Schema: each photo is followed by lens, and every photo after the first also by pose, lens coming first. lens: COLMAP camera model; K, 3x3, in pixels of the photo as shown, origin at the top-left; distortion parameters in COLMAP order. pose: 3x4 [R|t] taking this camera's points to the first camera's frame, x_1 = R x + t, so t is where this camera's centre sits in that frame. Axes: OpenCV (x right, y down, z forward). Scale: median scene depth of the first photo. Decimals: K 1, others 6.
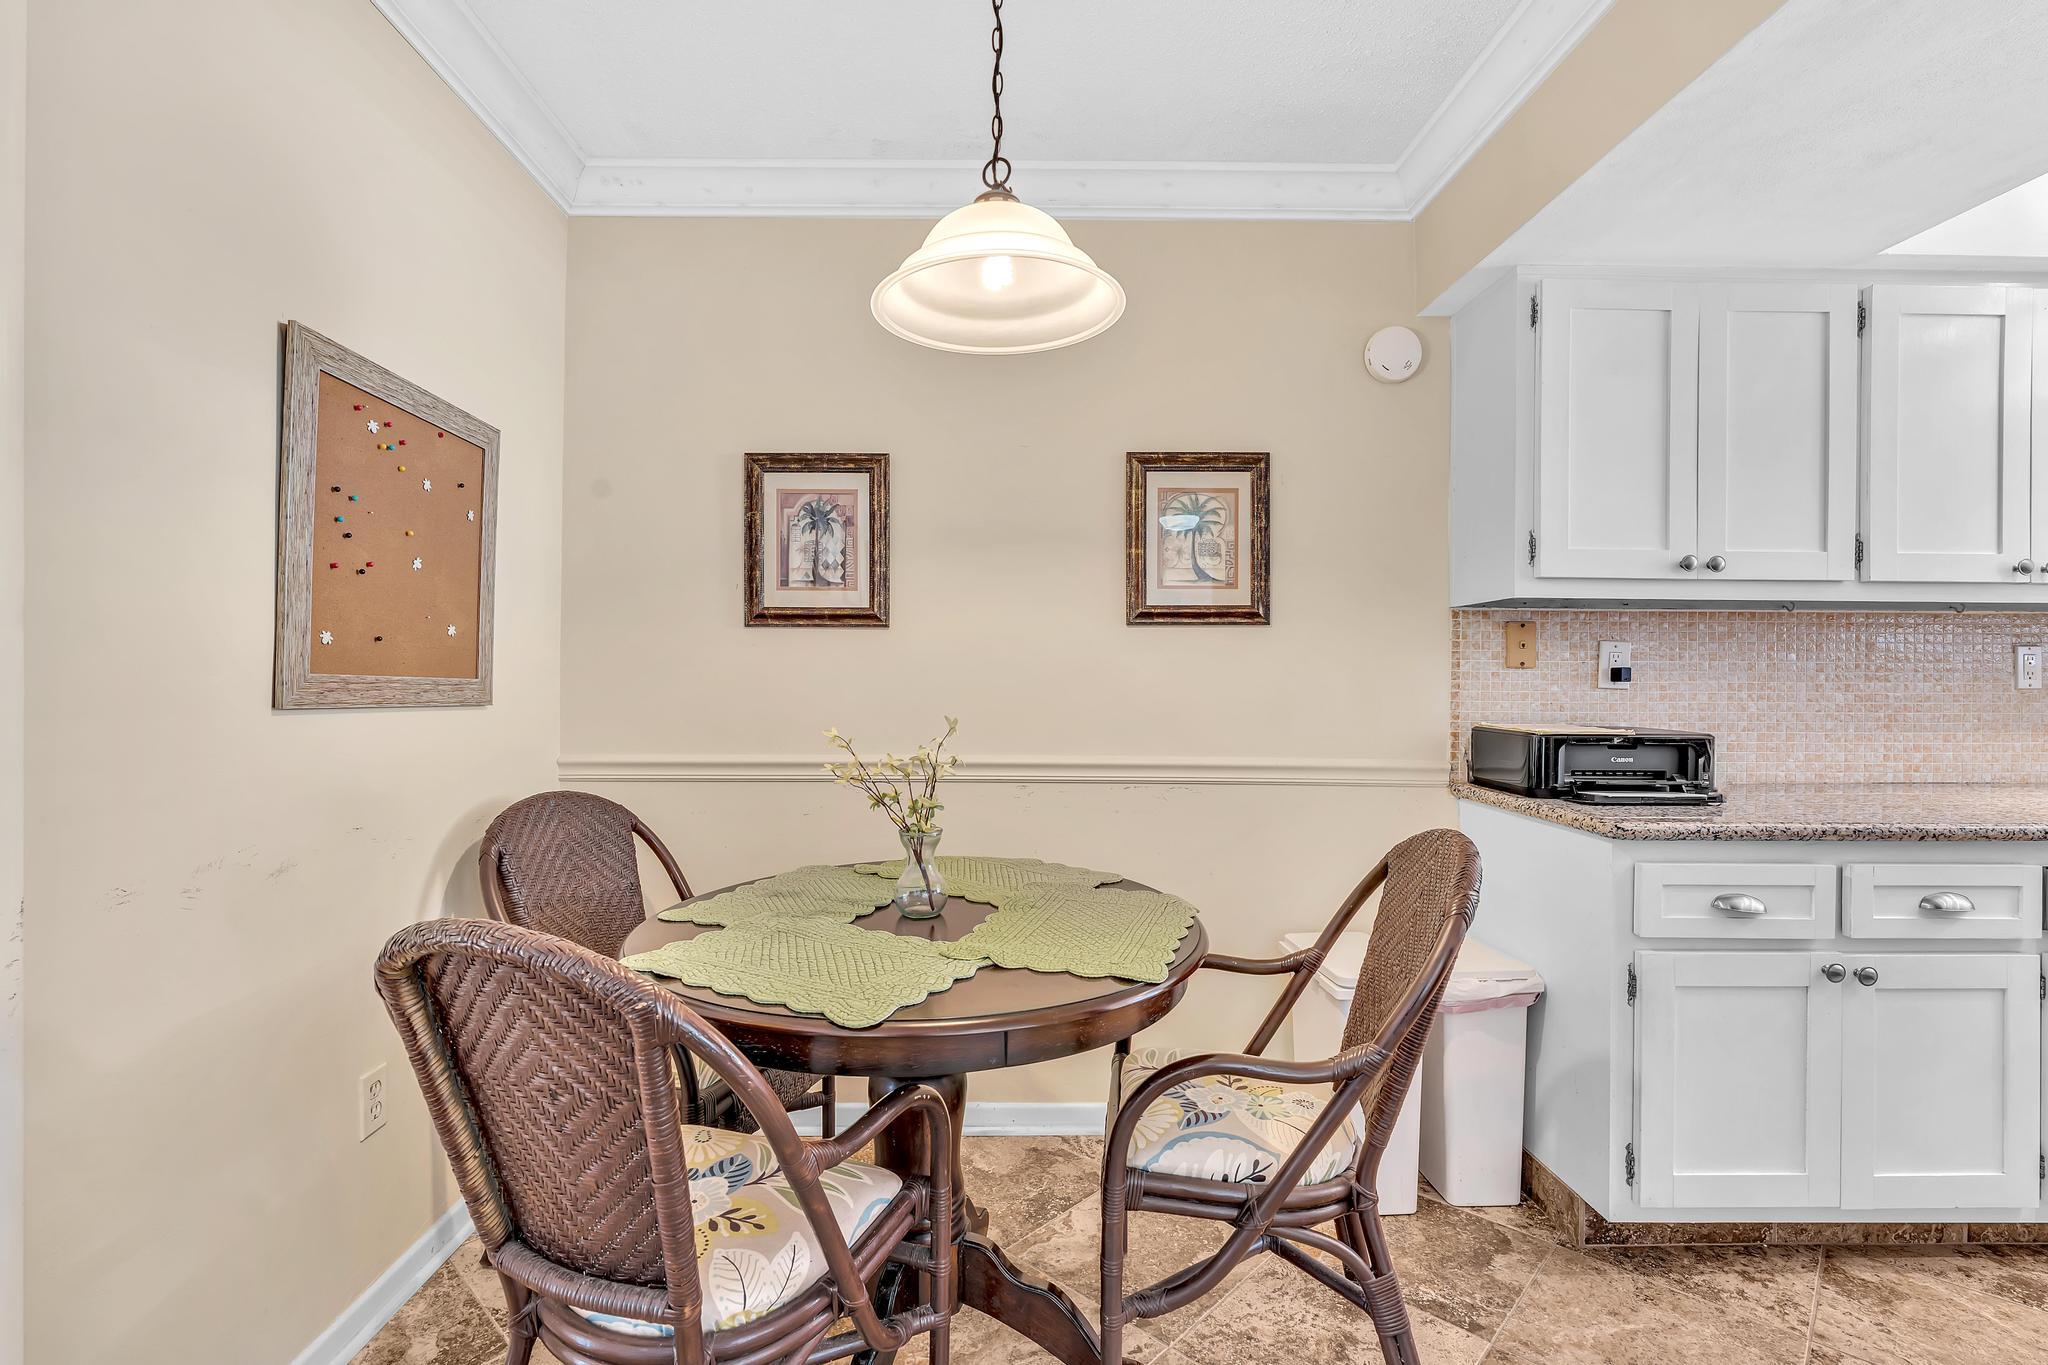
lens RADIAL K [[941.6, 0, 1012.7], [0, 941.6, 681.3], [0, 0, 1]] dist [-0.007555, -0.000160]
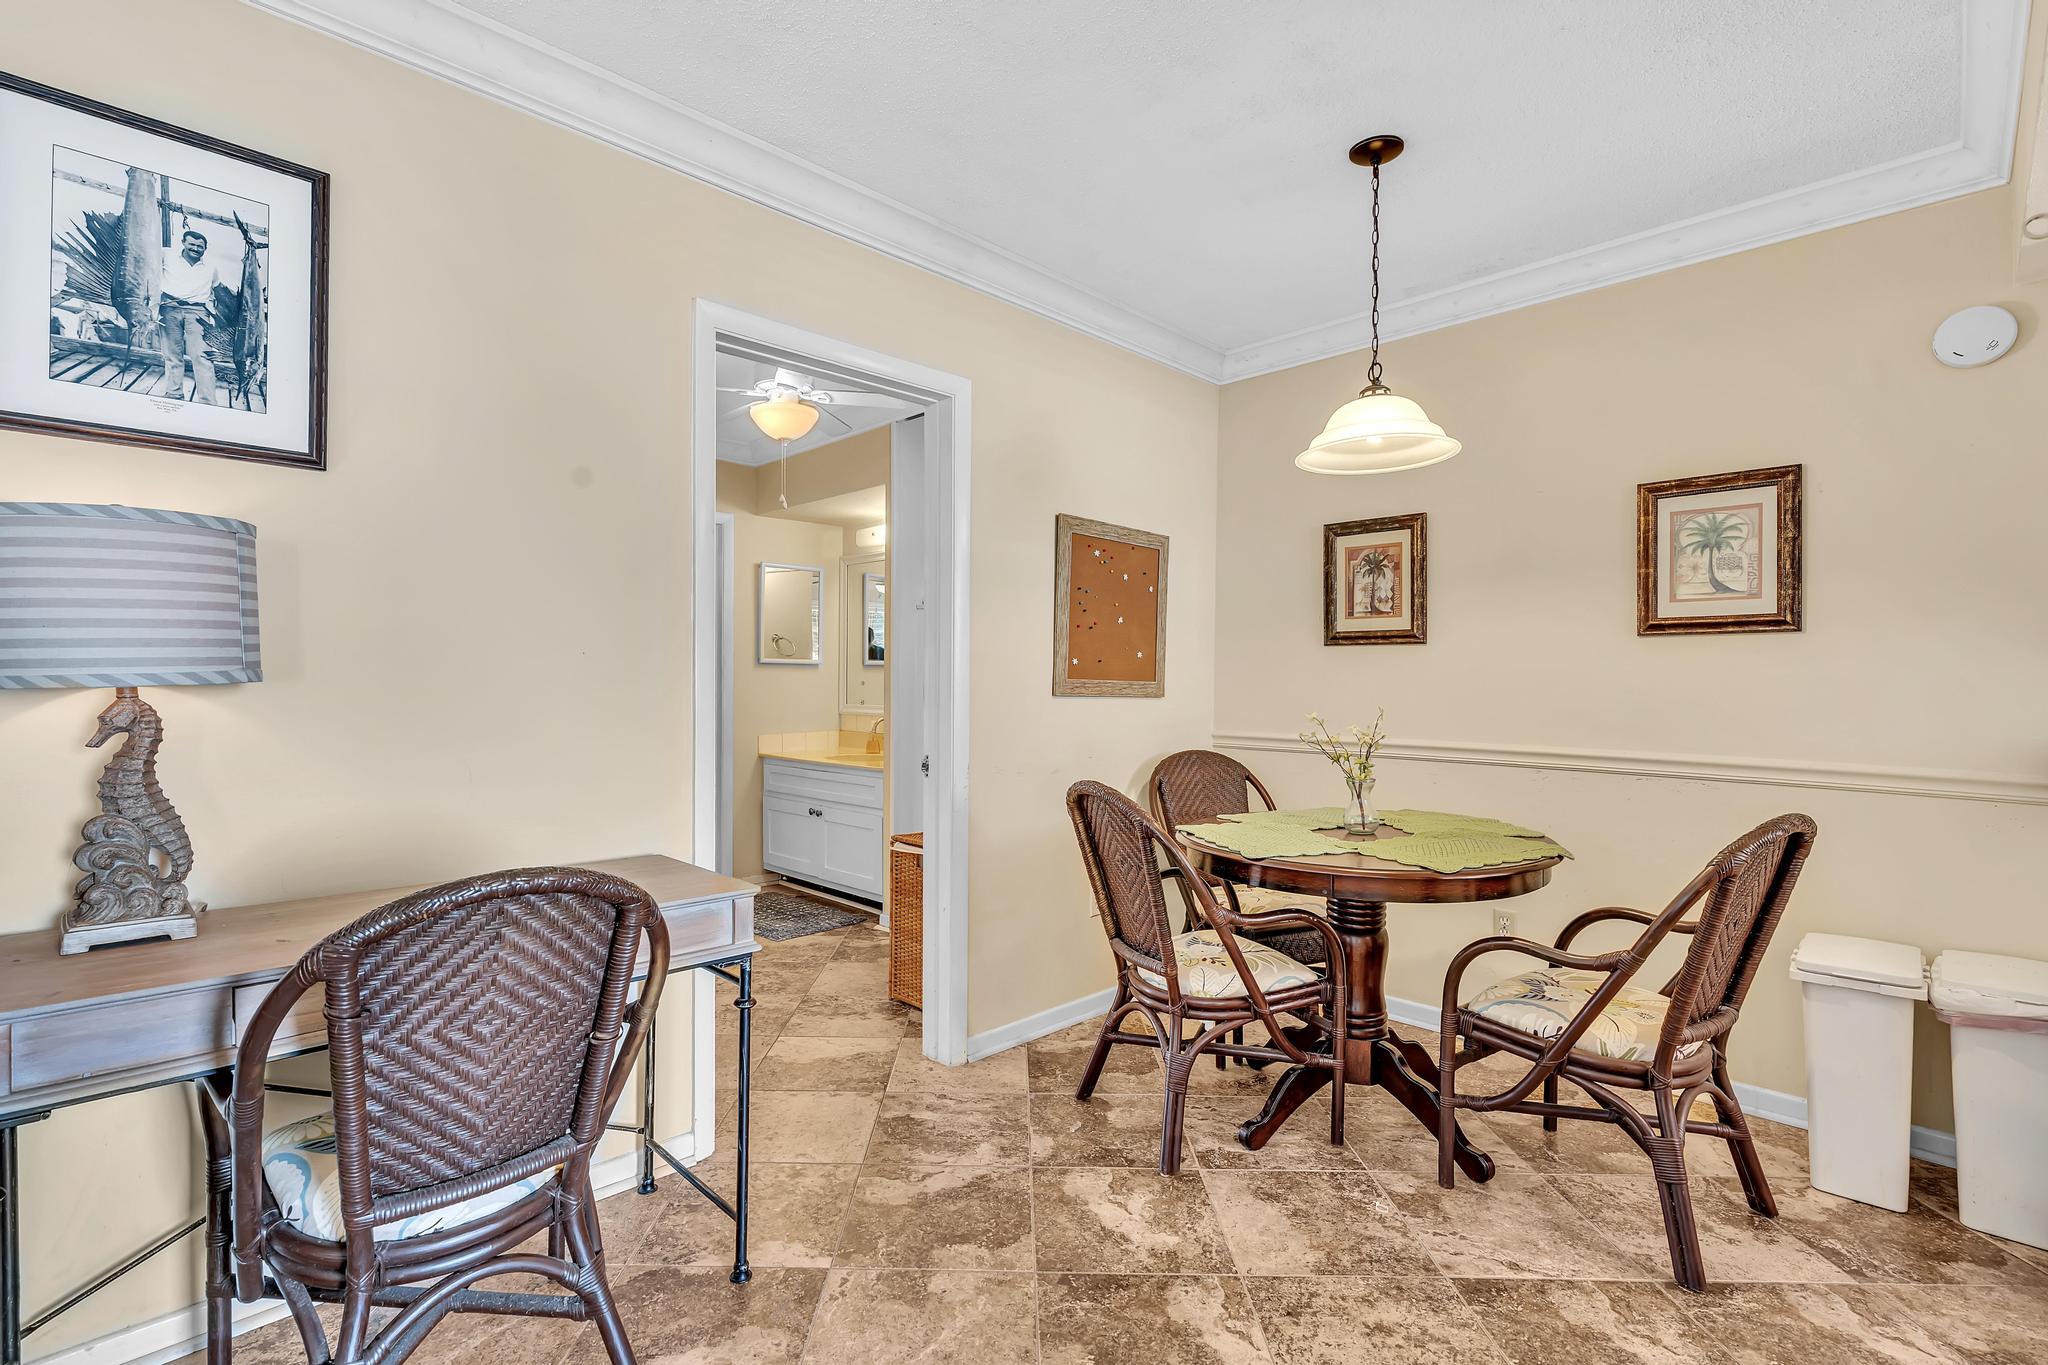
lens RADIAL K [[942.2, 0, 996.4], [0, 942.2, 682.5], [0, 0, 1]] dist [-0.002050, -0.000039]
pose [[0.683291, 0.002904, -0.730140, 0.424050], [-0.004683, 0.999989, -0.000405, 0.000490], [0.730131, 0.003696, 0.683298, -0.345603]]
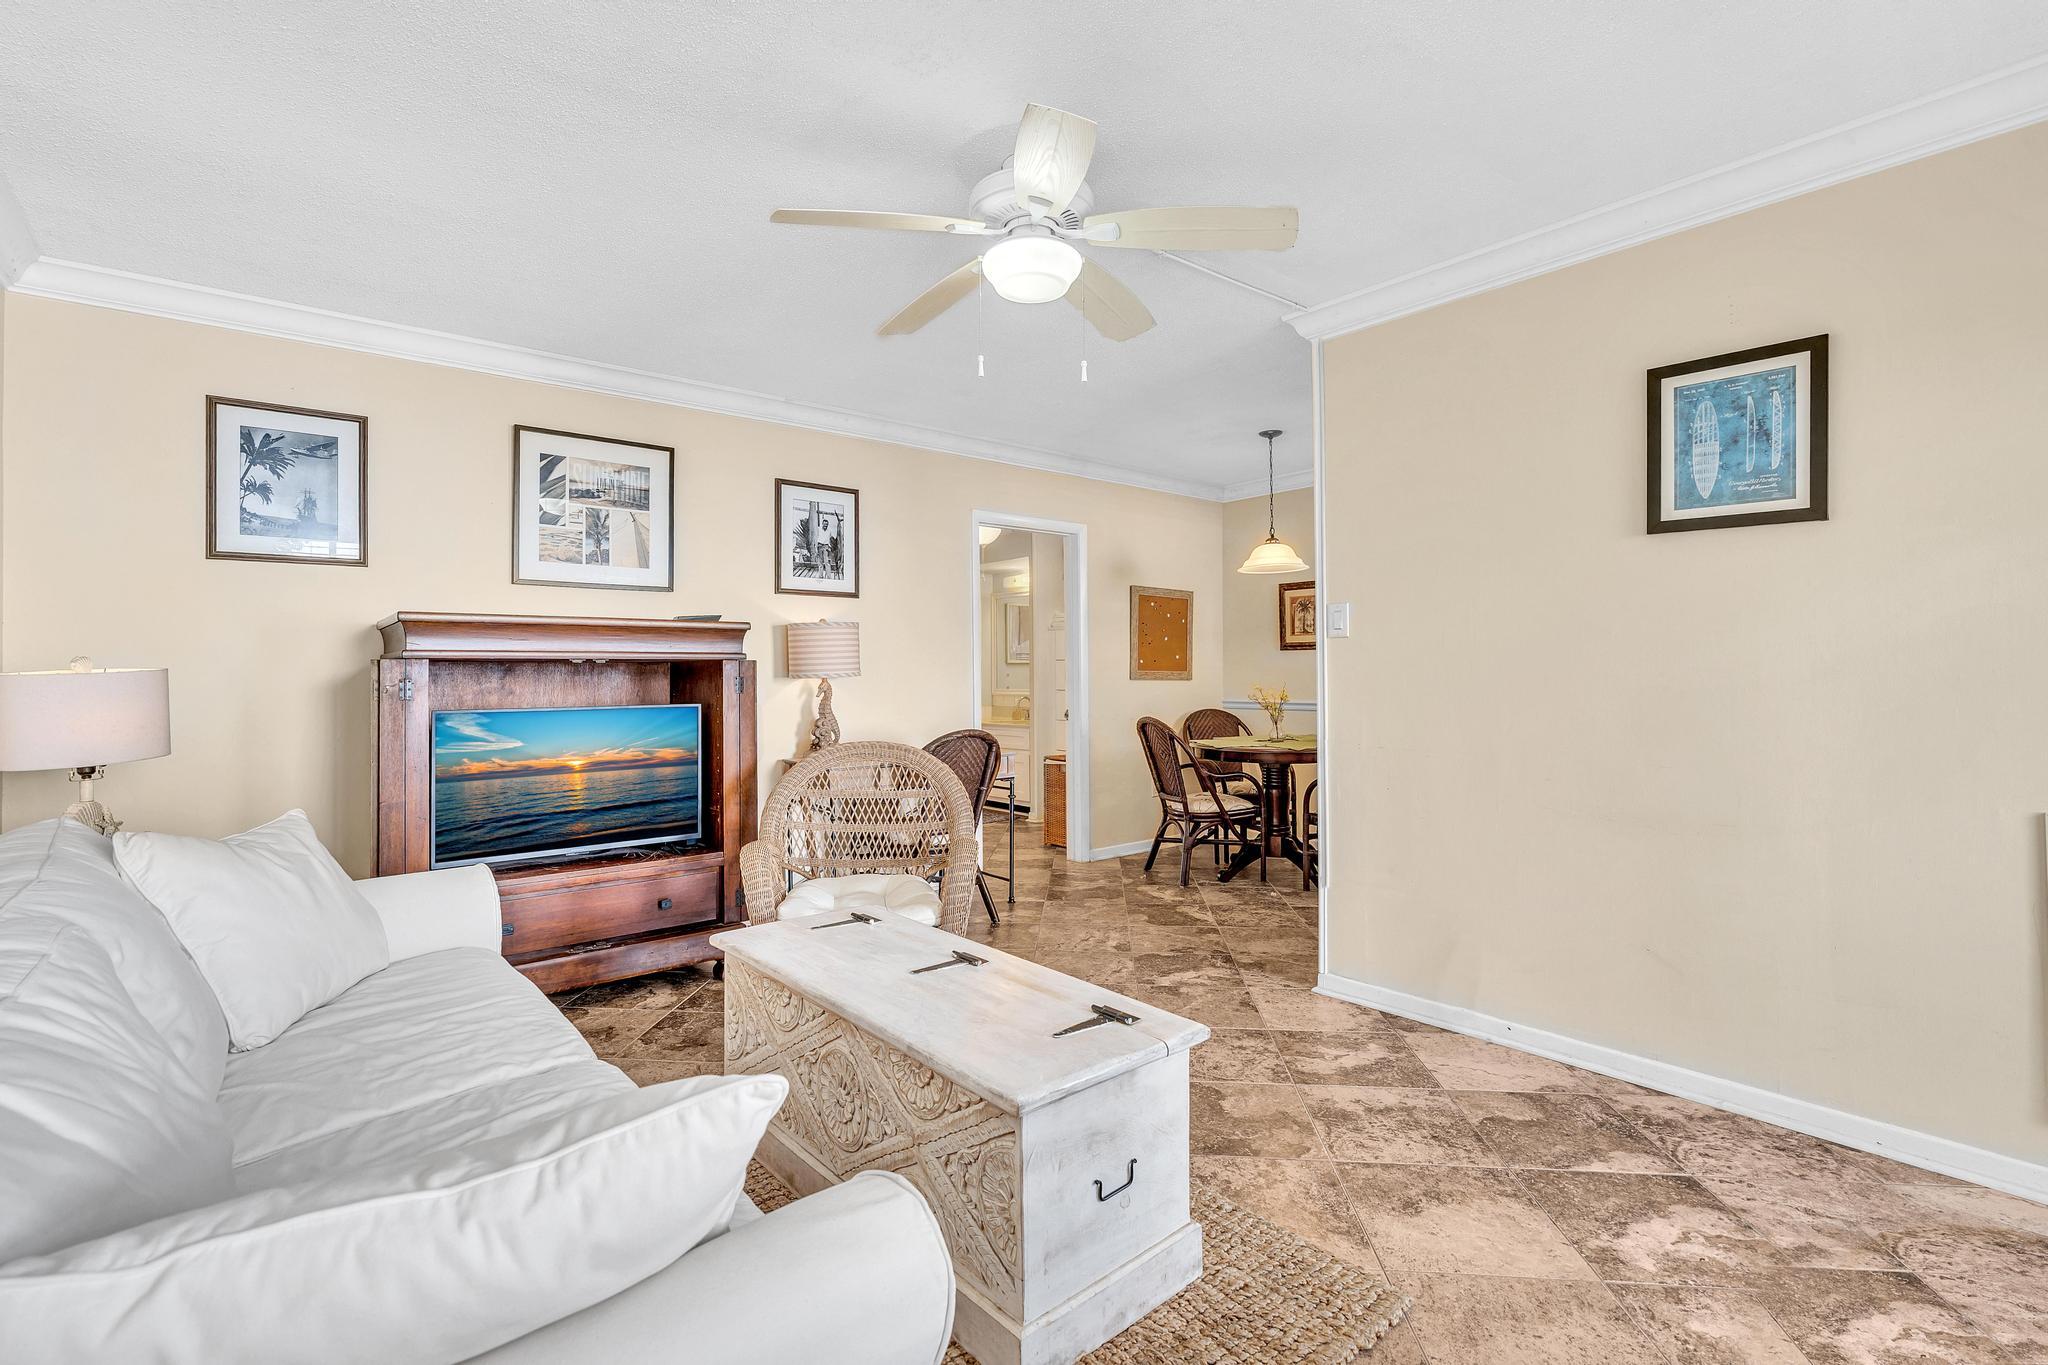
lens RADIAL K [[925.3, 0, 999.1], [0, 925.3, 661.5], [0, 0, 1]] dist [-0.001993, 0.000524]
pose [[0.619554, -0.017831, -0.784752, 1.249544], [0.008870, 0.999837, -0.015716, 0.005418], [0.784904, 0.002776, 0.619611, -1.203770]]
